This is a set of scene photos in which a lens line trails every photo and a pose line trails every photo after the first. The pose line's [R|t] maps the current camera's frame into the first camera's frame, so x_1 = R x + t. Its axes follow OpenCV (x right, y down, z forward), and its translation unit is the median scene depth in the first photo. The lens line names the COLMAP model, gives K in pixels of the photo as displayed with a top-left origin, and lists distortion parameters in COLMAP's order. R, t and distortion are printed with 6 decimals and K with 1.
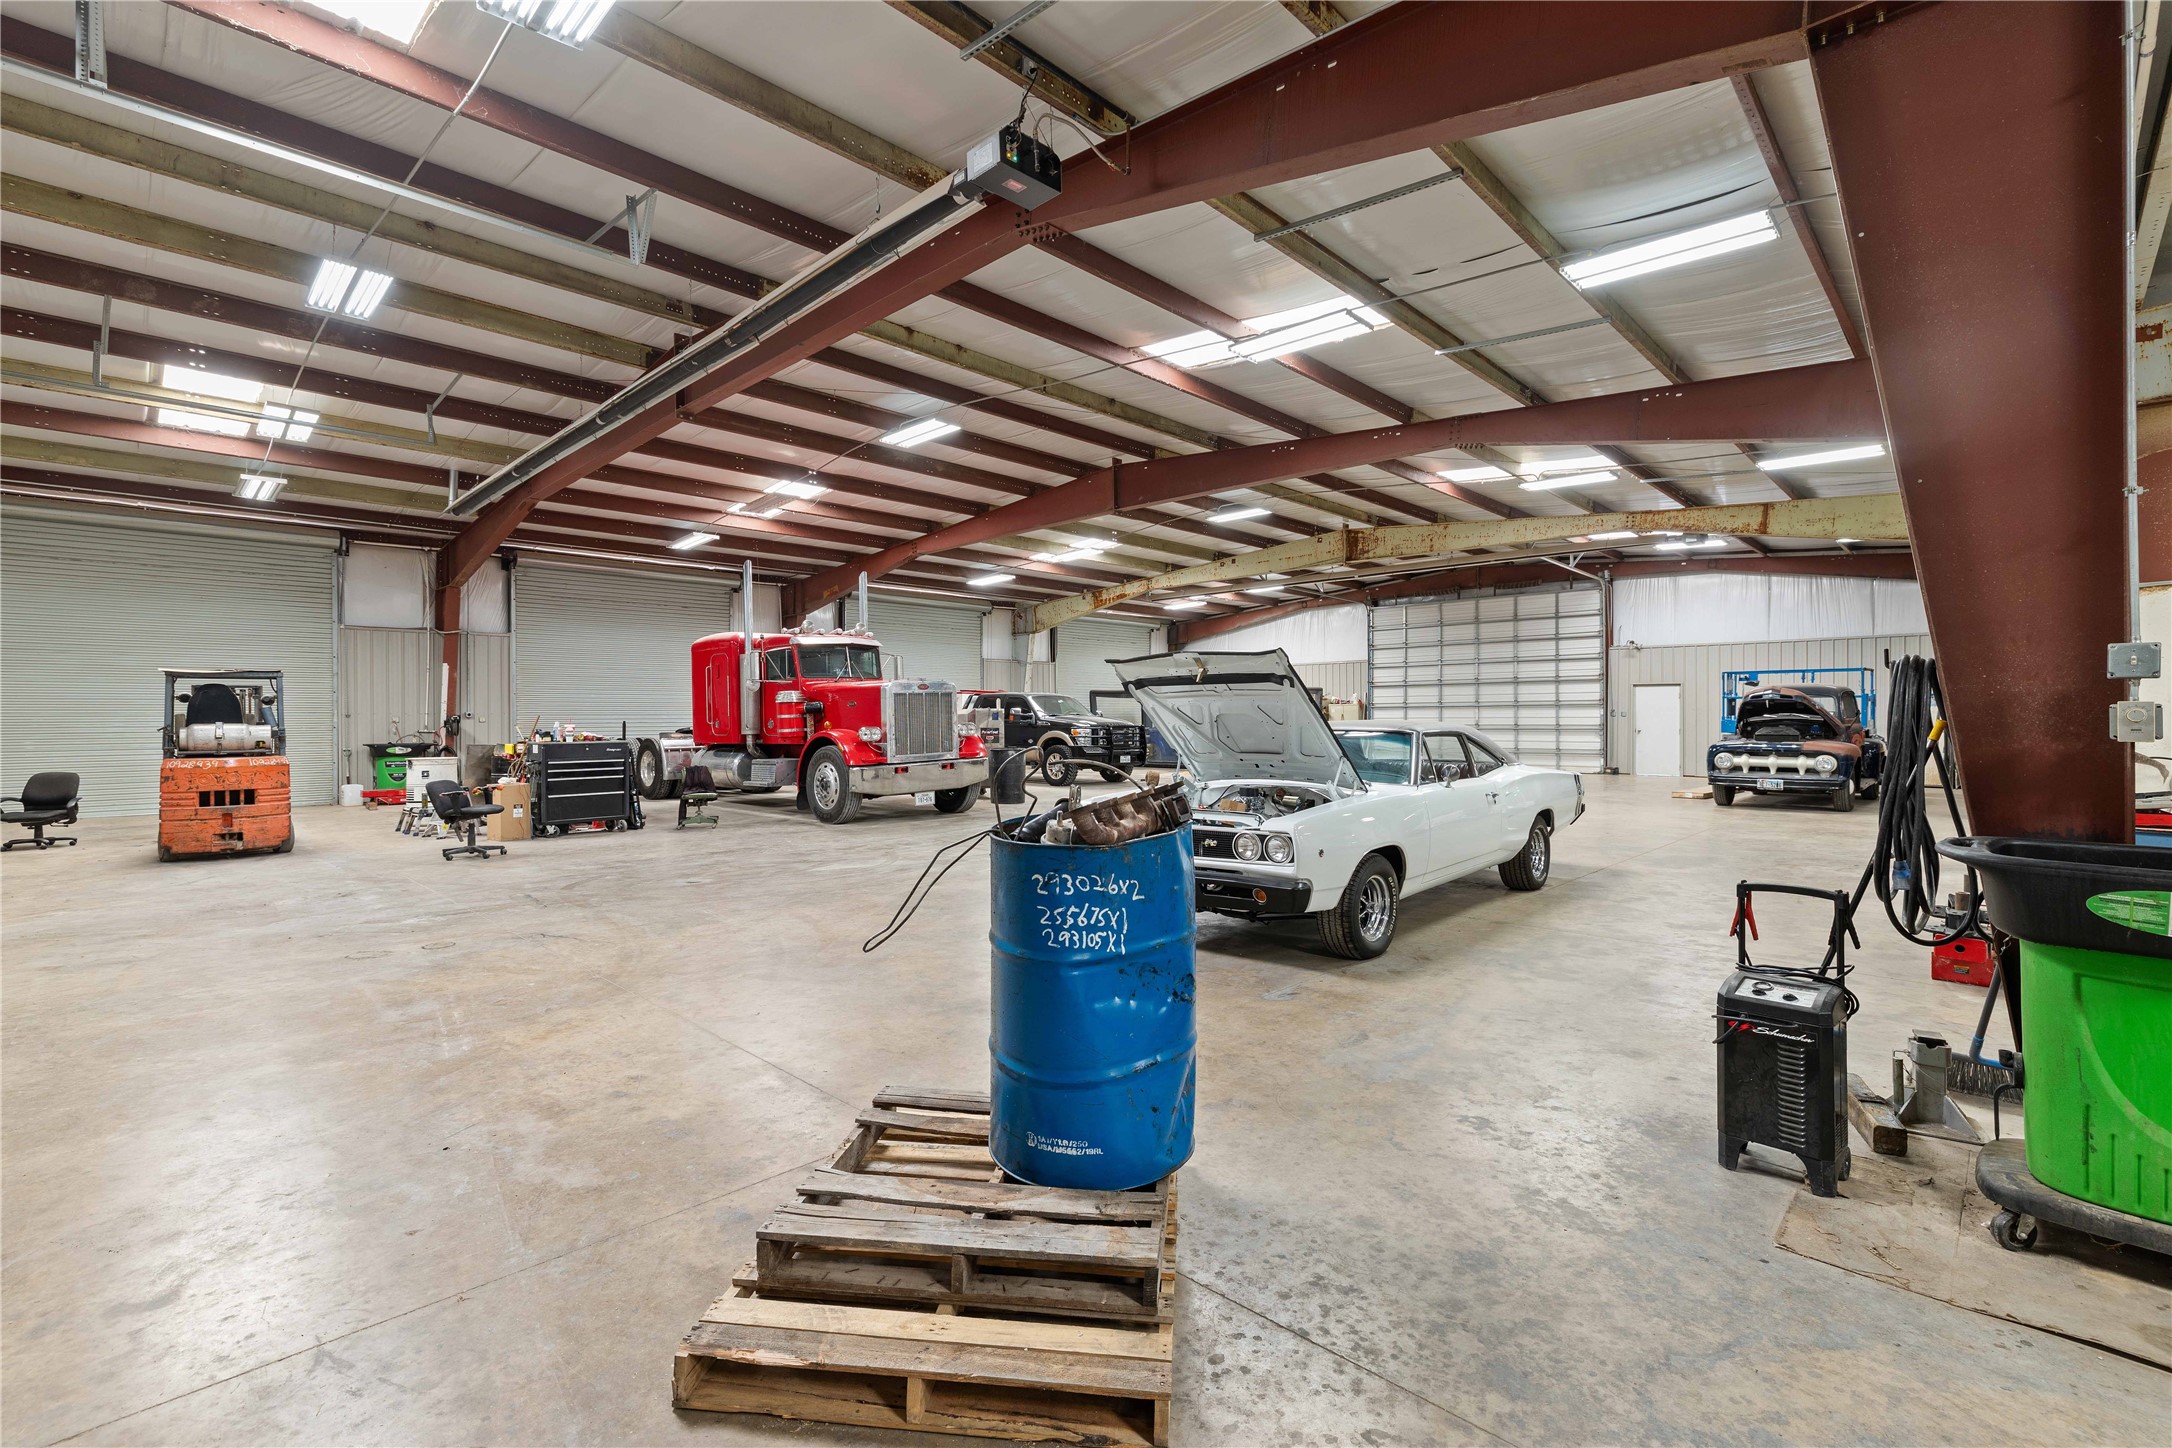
lens RADIAL K [[937.3, 0, 1086.3], [0, 937.3, 716.3], [0, 0, 1]] dist [0.001406, 0.000138]
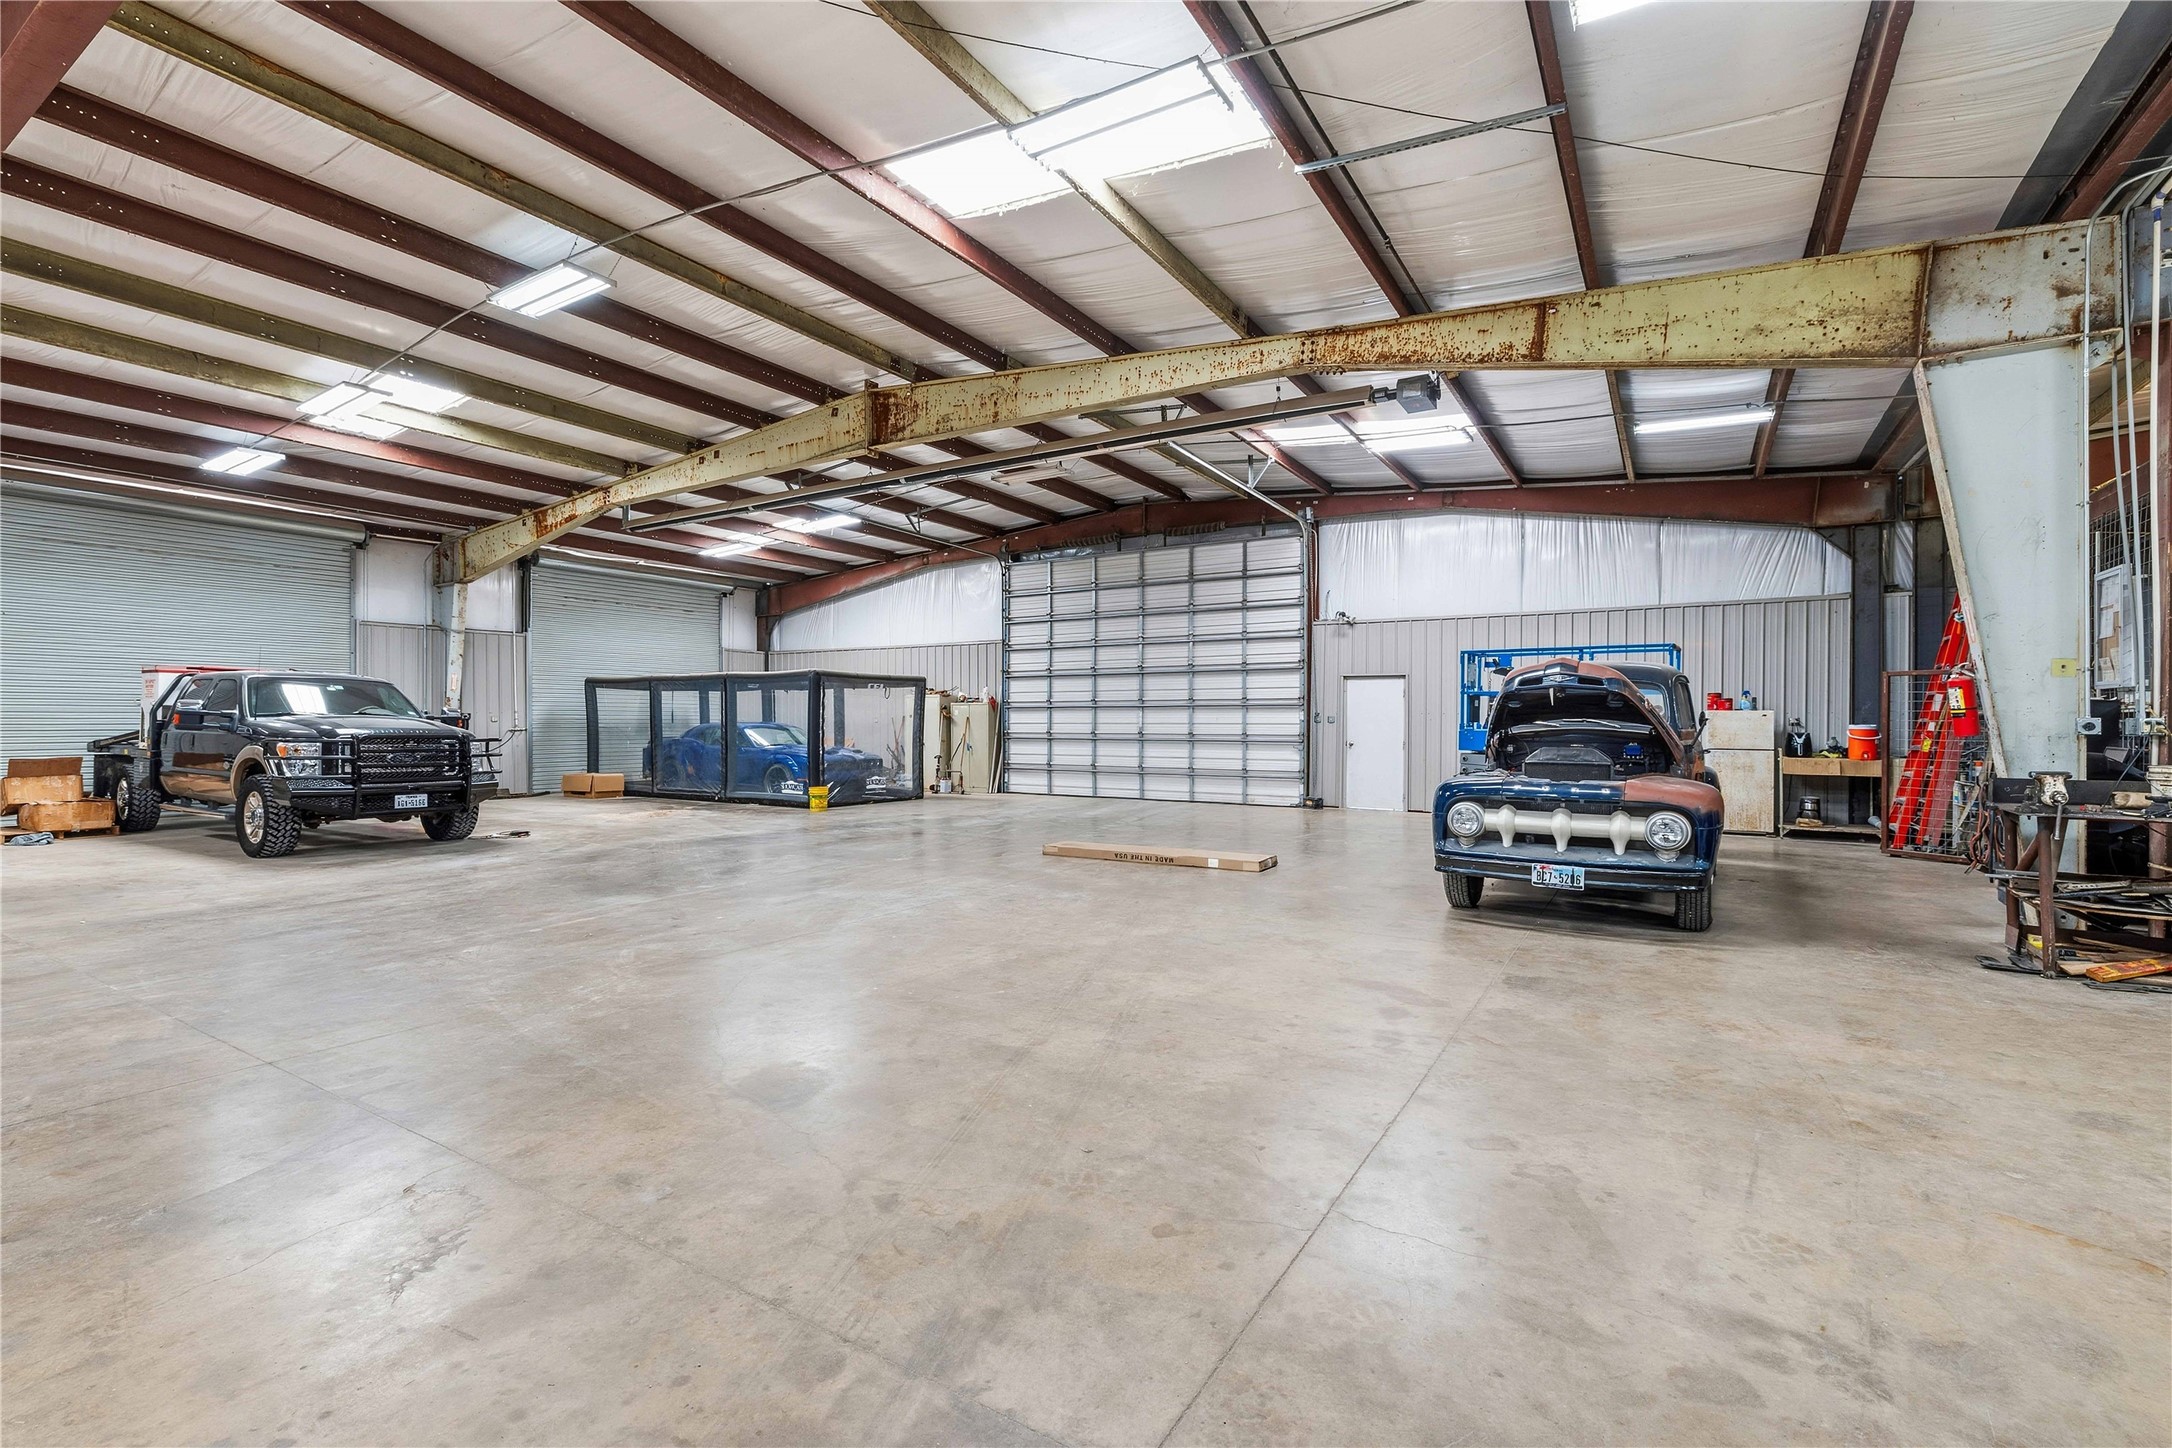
lens RADIAL K [[949.6, 0, 1070.3], [0, 949.6, 720.1], [0, 0, 1]] dist [0.000674, -0.000217]
pose [[0.978394, 0.006042, 0.206661, 0.243414], [-0.006051, 0.999982, -0.000586, -0.000081], [-0.206661, -0.000677, 0.978412, 0.361269]]
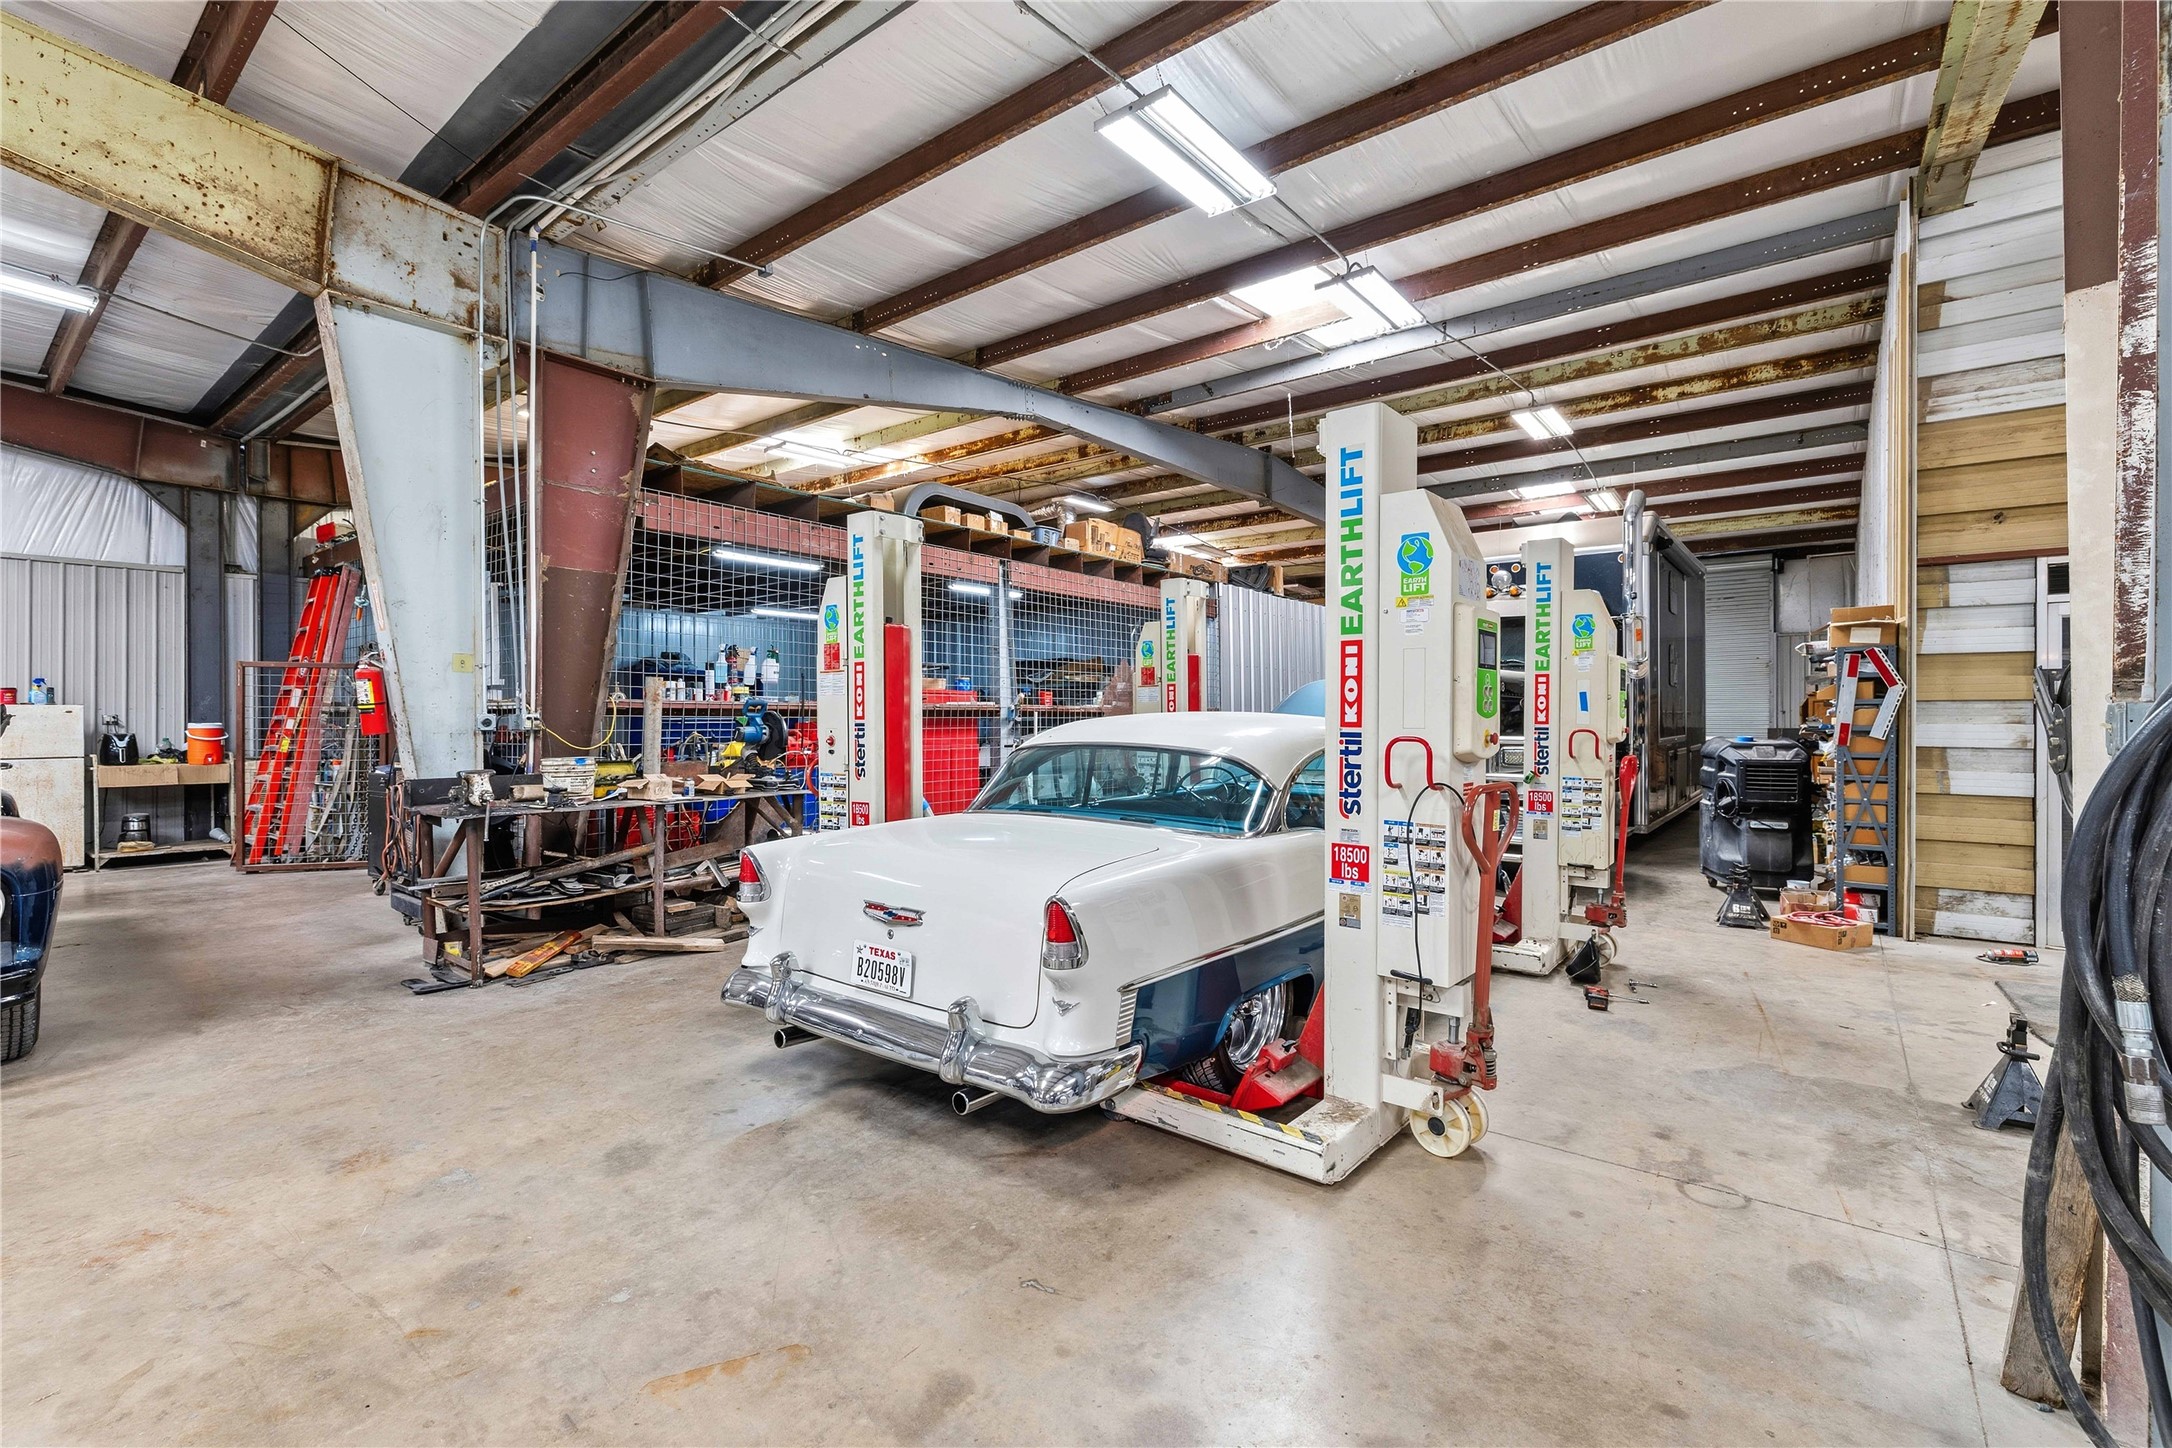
lens RADIAL K [[949.6, 0, 1070.3], [0, 949.6, 720.1], [0, 0, 1]] dist [0.000674, -0.000217]
pose [[-0.105876, 0.001968, 0.994377, 0.289865], [0.002808, 0.999995, -0.001680, 0.000042], [-0.994375, 0.002614, -0.105881, 0.422777]]
